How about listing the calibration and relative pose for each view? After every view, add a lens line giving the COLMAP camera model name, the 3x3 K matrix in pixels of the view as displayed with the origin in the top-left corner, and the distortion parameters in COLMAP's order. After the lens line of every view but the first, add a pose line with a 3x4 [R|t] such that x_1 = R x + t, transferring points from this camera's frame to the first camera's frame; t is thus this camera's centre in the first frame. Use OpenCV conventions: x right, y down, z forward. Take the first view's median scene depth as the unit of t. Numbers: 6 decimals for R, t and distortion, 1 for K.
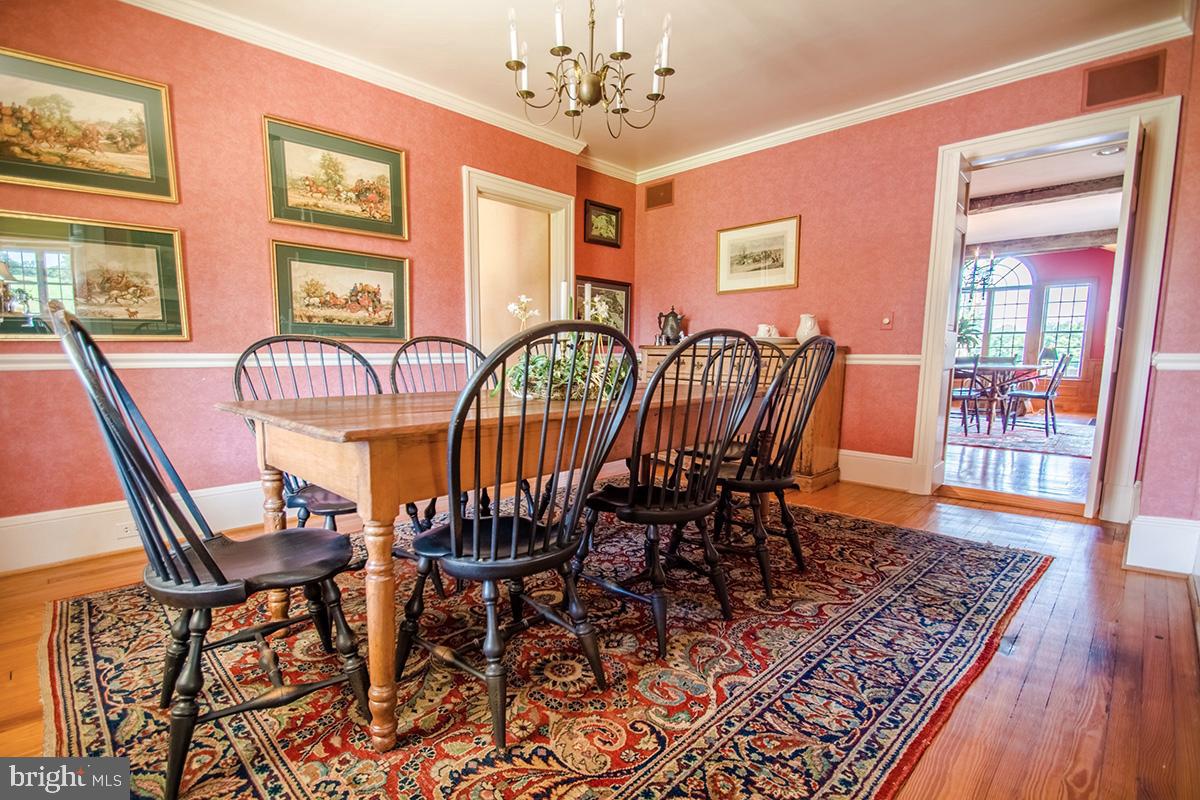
lens RADIAL K [[559.4, 0, 582.6], [0, 559.4, 428.8], [0, 0, 1]] dist [0.011495, -0.013441]
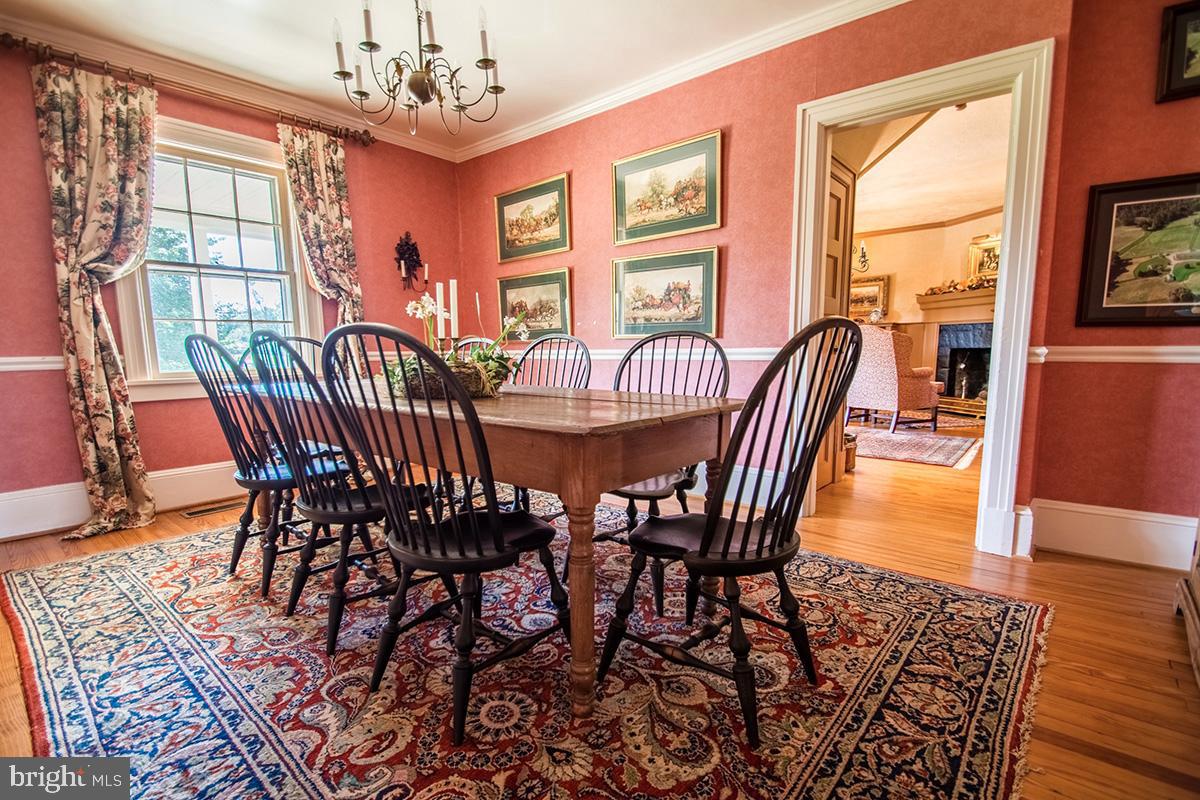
lens RADIAL K [[559.4, 0, 582.6], [0, 559.4, 428.8], [0, 0, 1]] dist [0.011495, -0.013441]
pose [[0.070506, 0.143551, -0.987128, 0.843929], [-0.117734, 0.983872, 0.134668, -0.137236], [0.990539, 0.106724, 0.086269, 0.962334]]
